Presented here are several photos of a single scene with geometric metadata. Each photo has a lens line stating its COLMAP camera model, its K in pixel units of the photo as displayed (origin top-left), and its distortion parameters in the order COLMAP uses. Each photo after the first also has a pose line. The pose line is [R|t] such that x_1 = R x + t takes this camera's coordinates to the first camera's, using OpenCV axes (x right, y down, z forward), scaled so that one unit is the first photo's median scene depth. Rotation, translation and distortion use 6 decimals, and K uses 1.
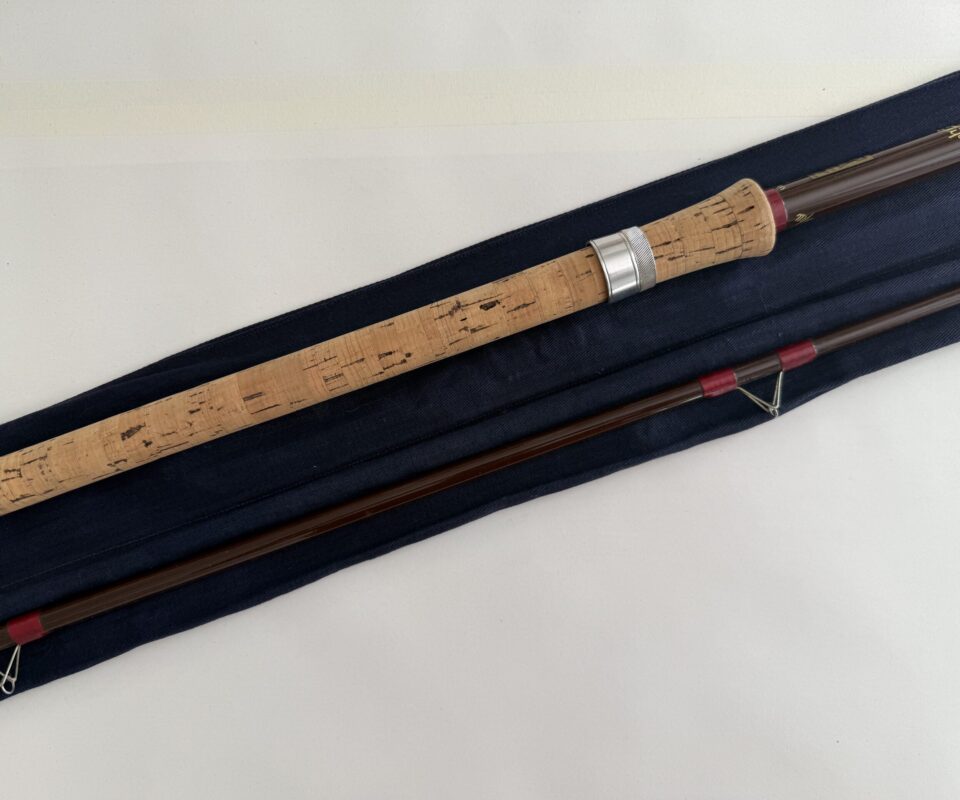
lens RADIAL K [[894.5, 0, 481.0], [0, 894.5, 405.1], [0, 0, 1]] dist [0.053342, -0.147398]
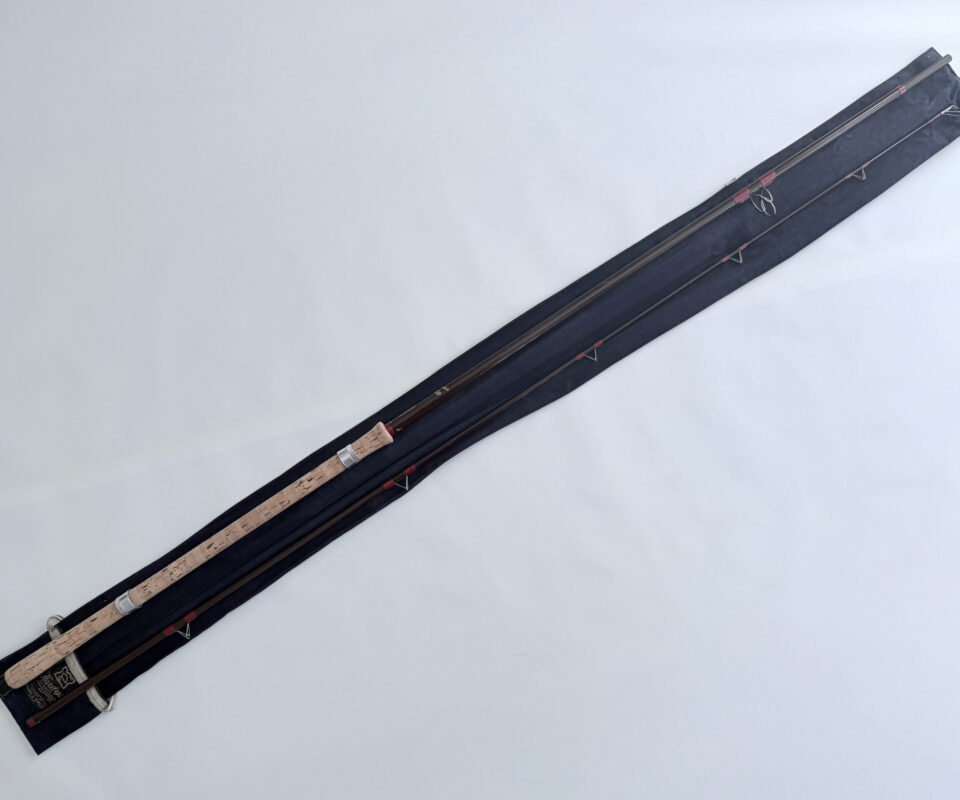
lens RADIAL K [[894.5, 0, 479.3], [0, 894.5, 404.3], [0, 0, 1]] dist [0.053342, -0.147398]
pose [[0.969322, -0.241550, 0.045487, 0.498944], [0.242859, 0.969719, -0.025768, -0.139301], [-0.037886, 0.036024, 0.998633, -2.171527]]
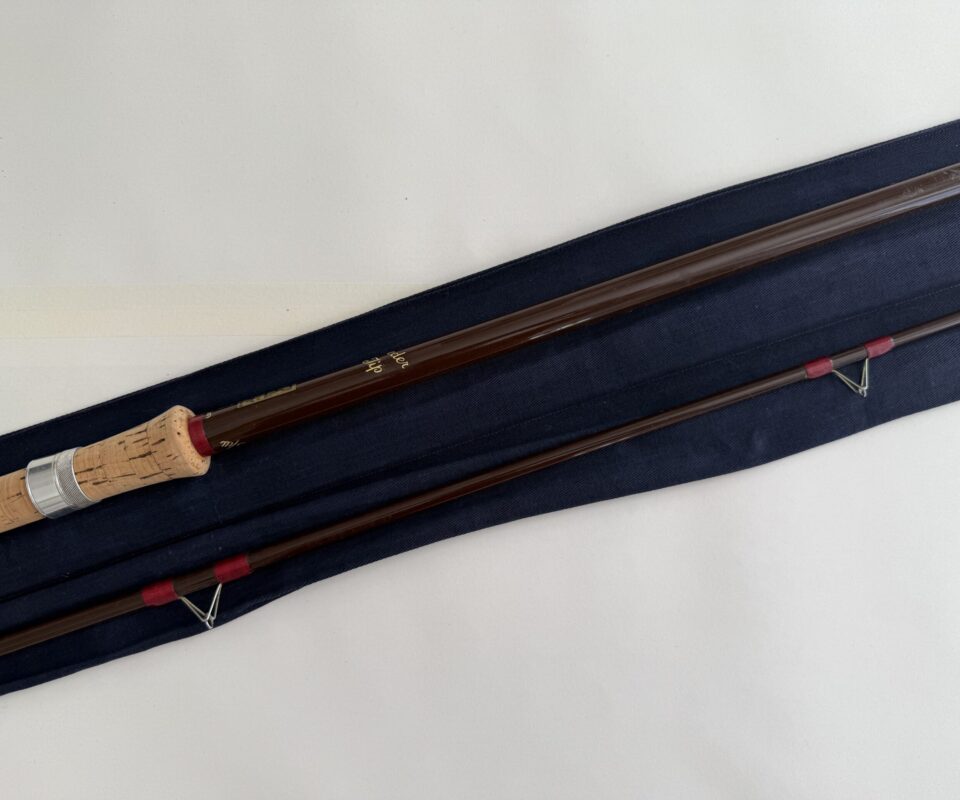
lens RADIAL K [[894.5, 0, 482.5], [0, 894.5, 398.3], [0, 0, 1]] dist [0.053342, -0.147398]
pose [[0.999898, 0.014273, -0.000592, 0.641190], [-0.014283, 0.999596, -0.024591, -0.233915], [0.000240, 0.024597, 0.999697, -0.065918]]
